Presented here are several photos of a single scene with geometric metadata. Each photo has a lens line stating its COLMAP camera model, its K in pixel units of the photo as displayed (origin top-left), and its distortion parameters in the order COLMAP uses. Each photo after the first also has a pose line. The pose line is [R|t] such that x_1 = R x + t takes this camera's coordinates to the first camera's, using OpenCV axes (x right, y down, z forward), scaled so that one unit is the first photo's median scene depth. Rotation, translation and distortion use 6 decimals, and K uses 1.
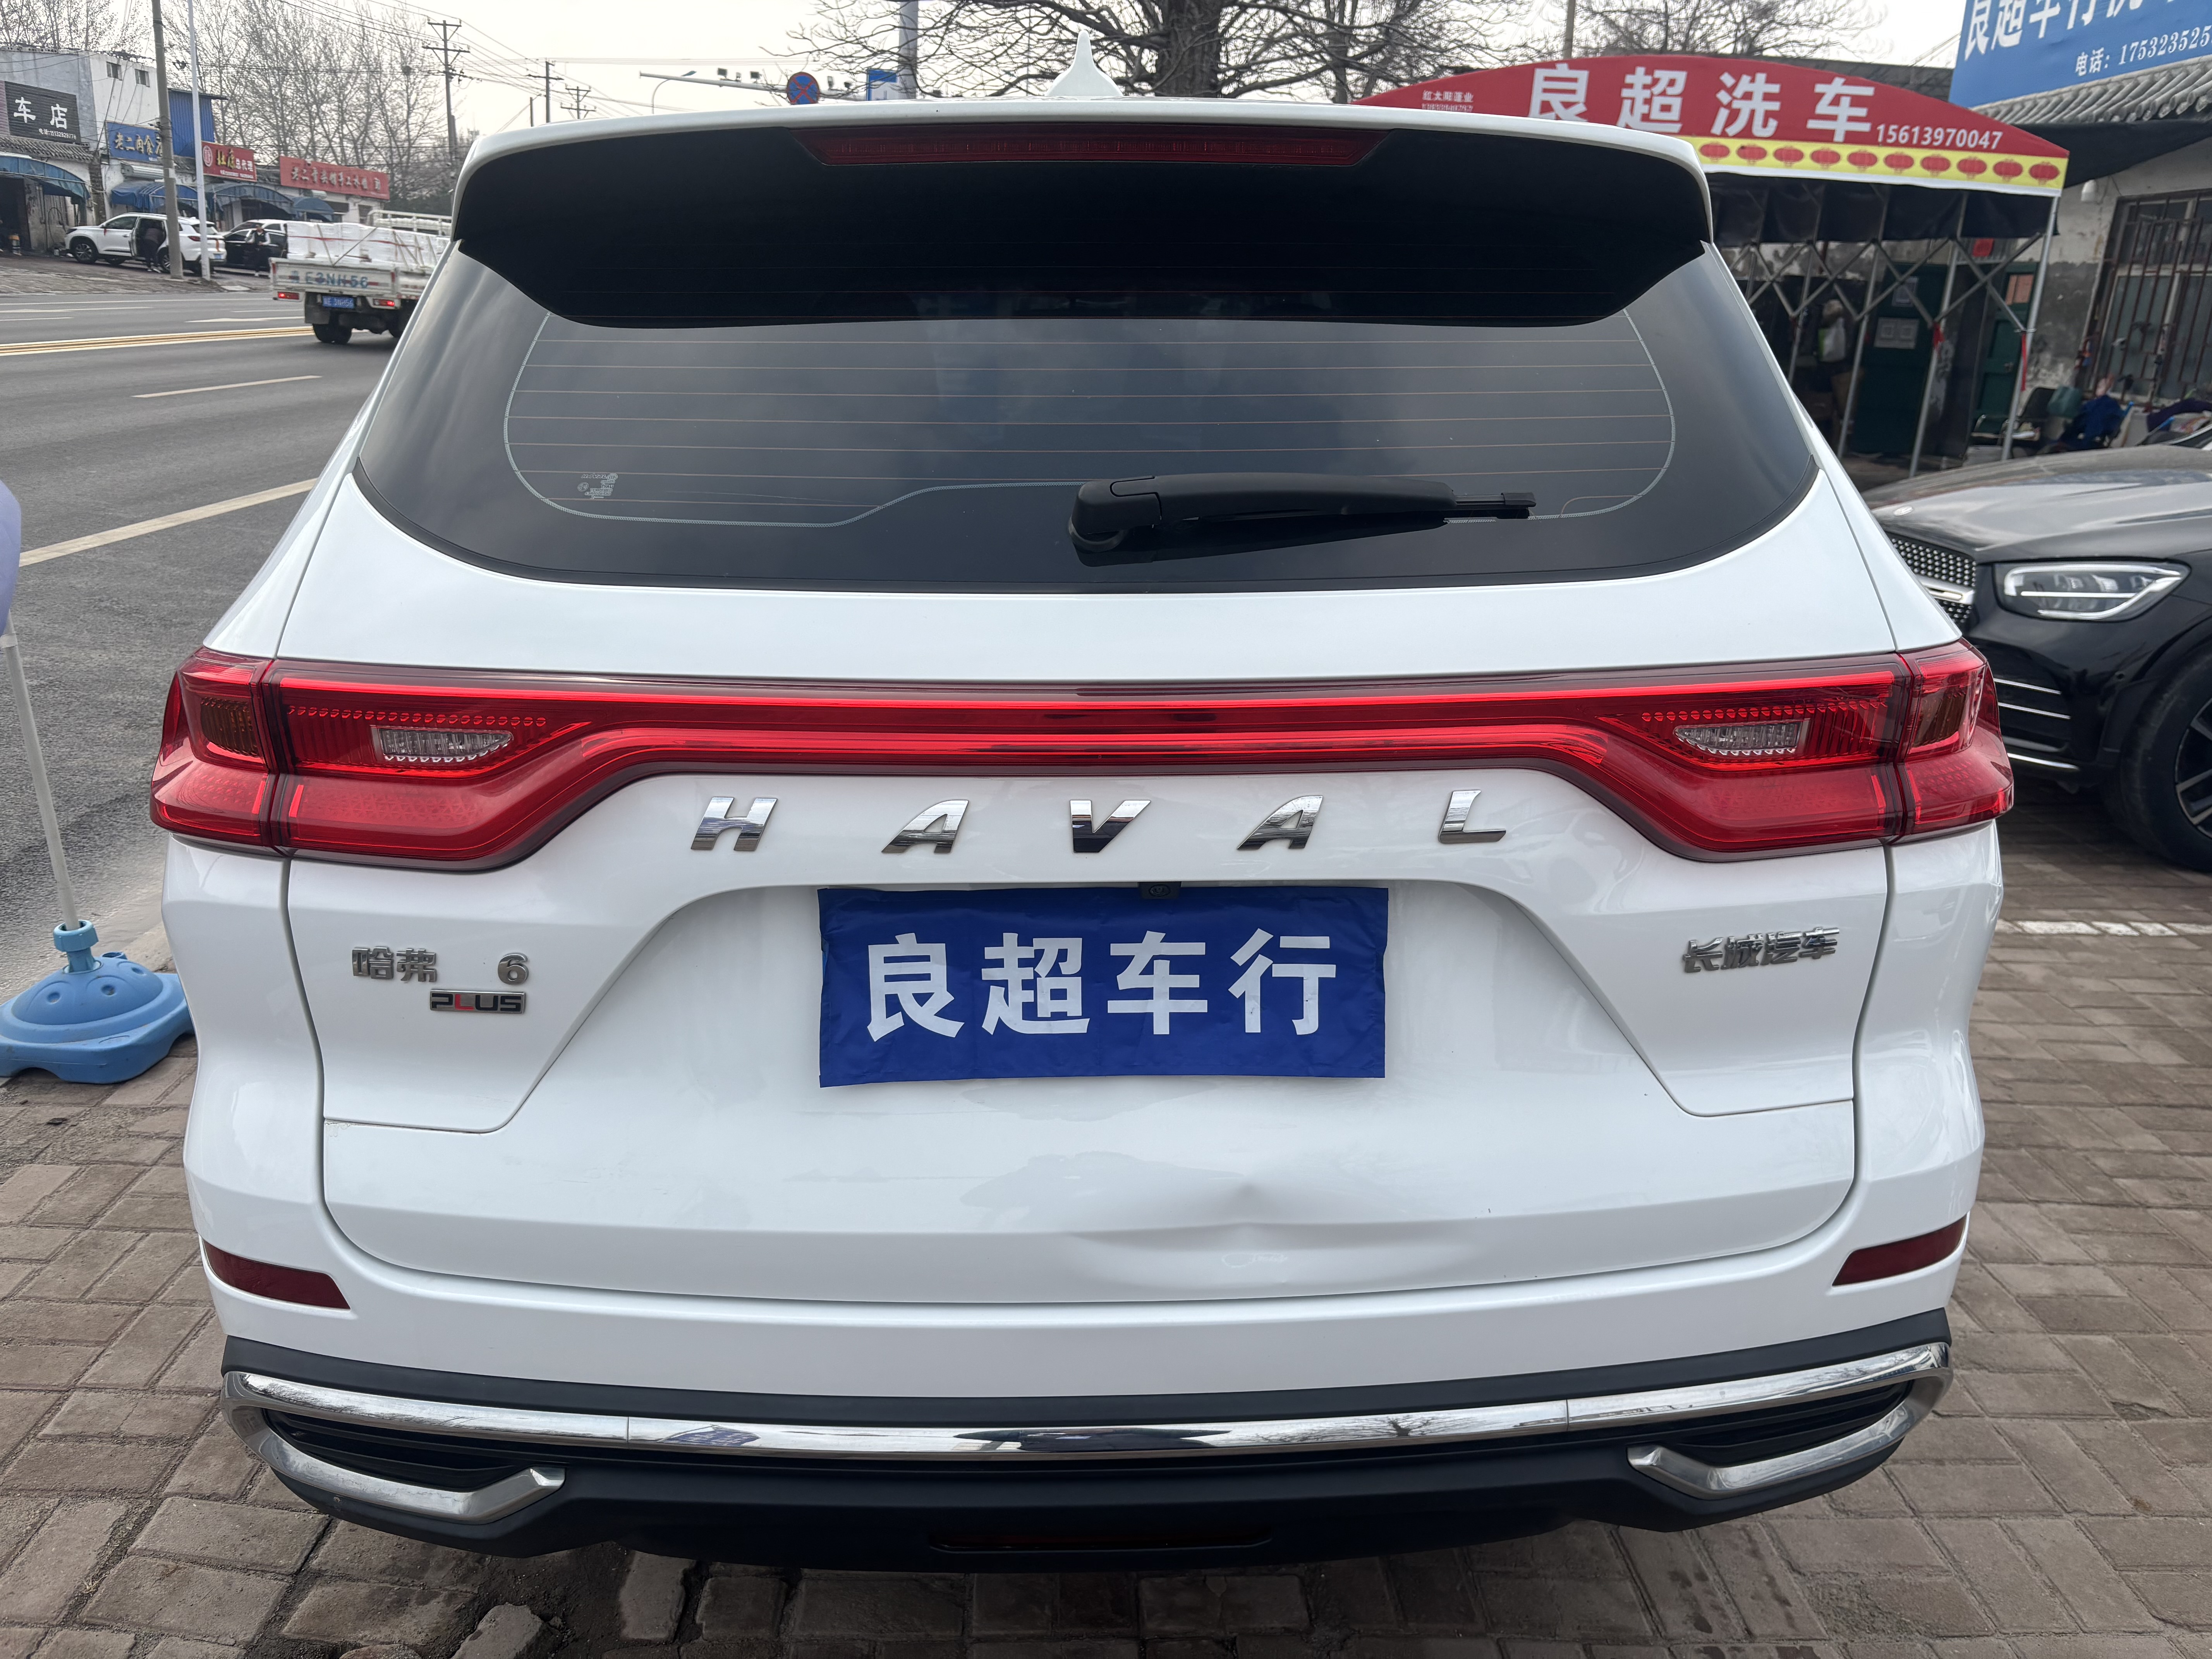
lens RADIAL K [[1683.7, 0, 1090.7], [0, 1683.7, 826.1], [0, 0, 1]] dist [0.046079, -0.063502]
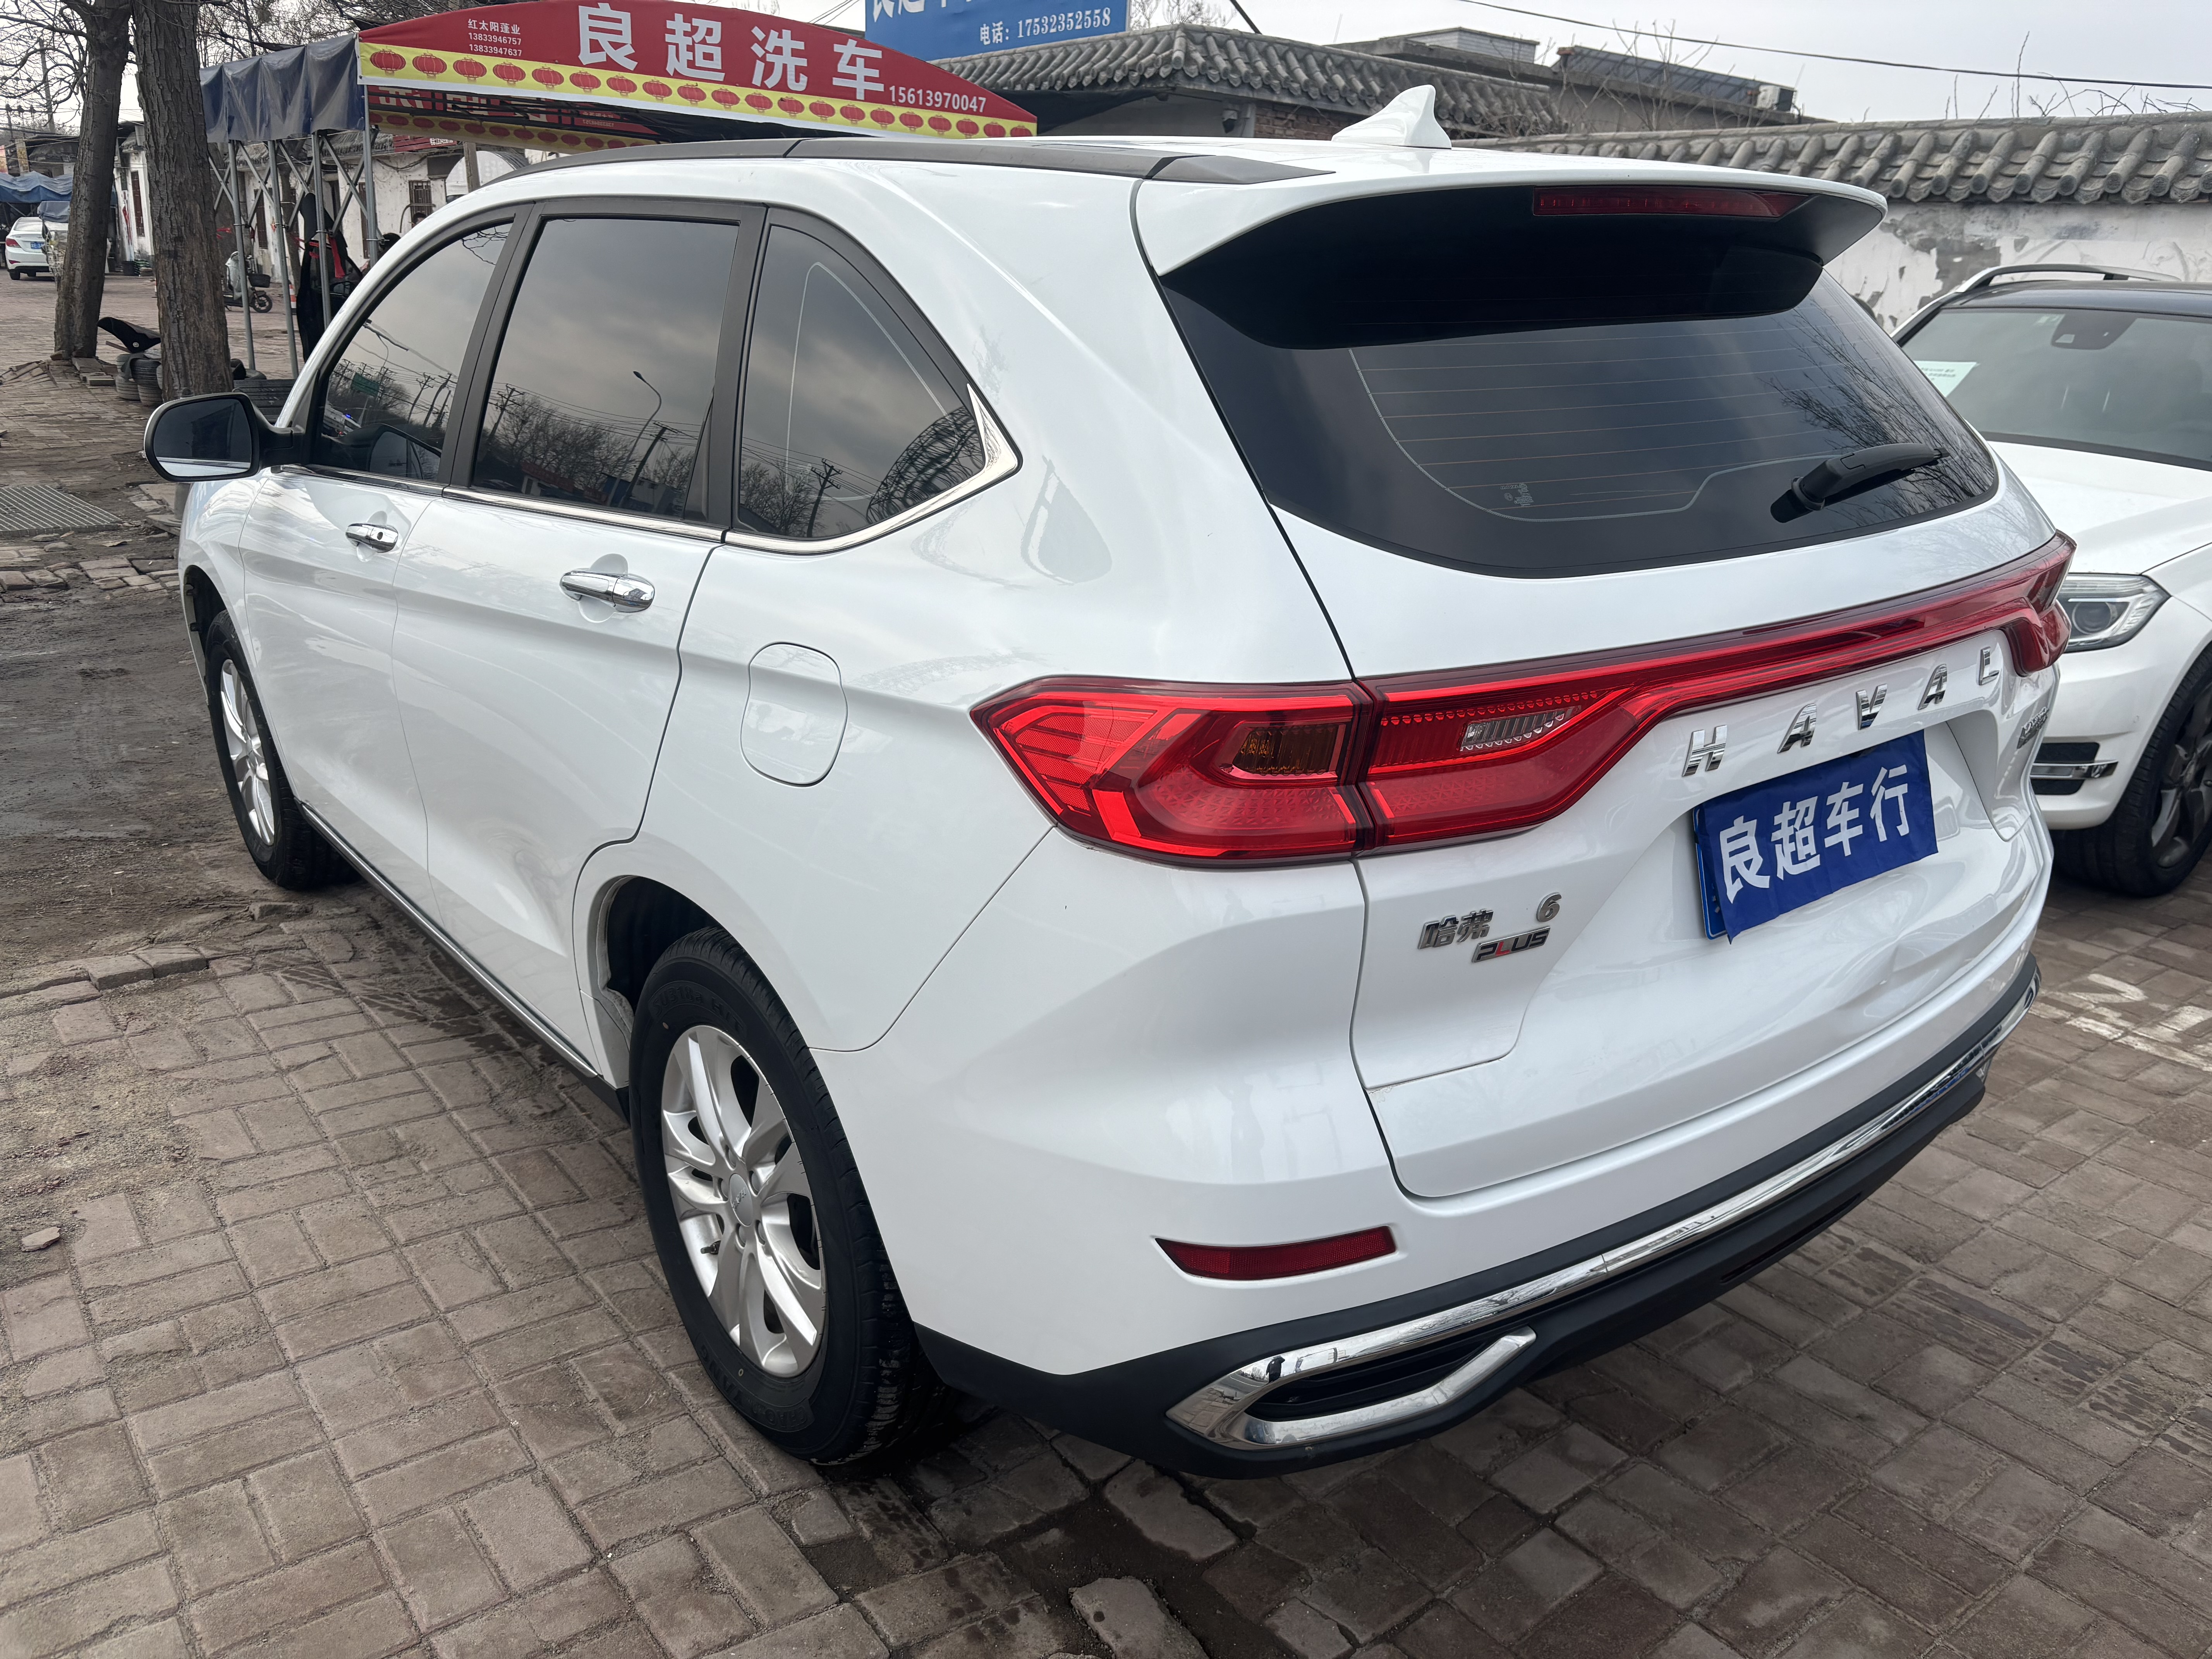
lens RADIAL K [[1683.7, 0, 1109.2], [0, 1683.7, 835.0], [0, 0, 1]] dist [0.046079, -0.063502]
pose [[0.802713, -0.193263, 0.564183, -1.184469], [0.169763, 0.980945, 0.094489, -0.123199], [-0.571693, 0.019930, 0.820225, 0.194188]]
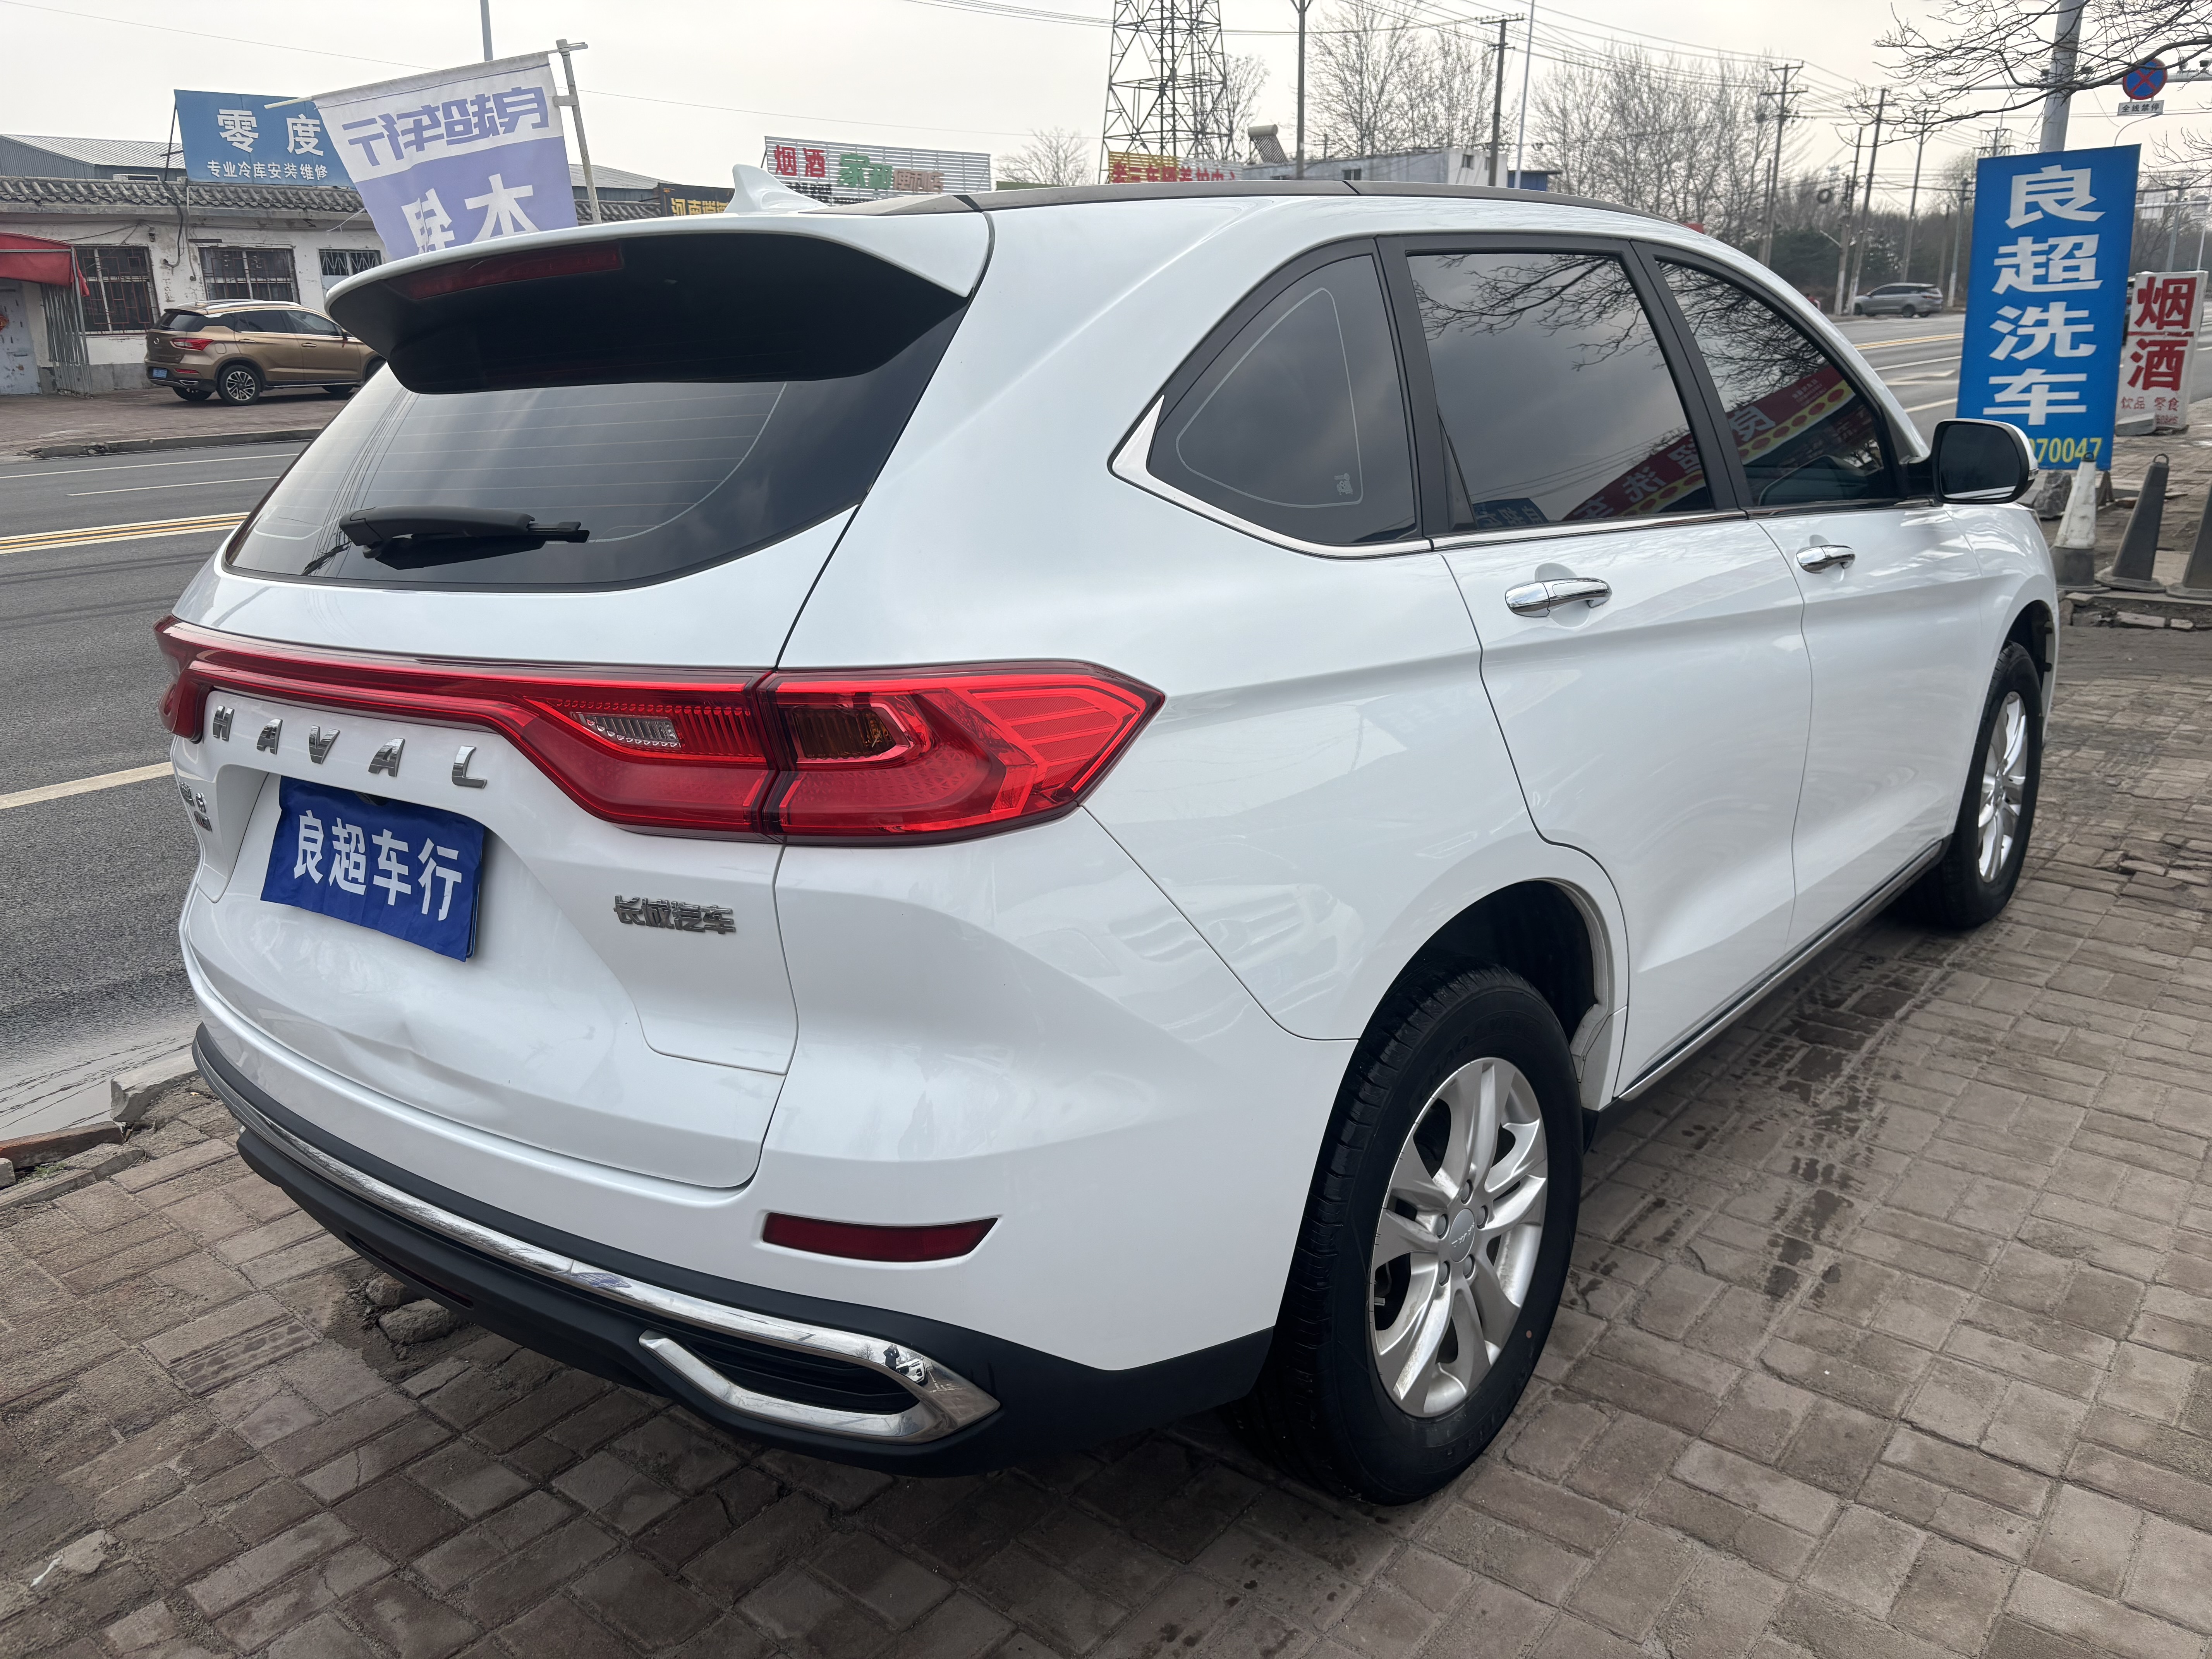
lens RADIAL K [[1683.7, 0, 1088.6], [0, 1683.7, 830.2], [0, 0, 1]] dist [0.046079, -0.063502]
pose [[0.738496, 0.123376, -0.662875, 1.342791], [-0.136963, 0.990069, 0.031686, -0.059272], [0.660201, 0.067389, 0.748060, 0.312634]]
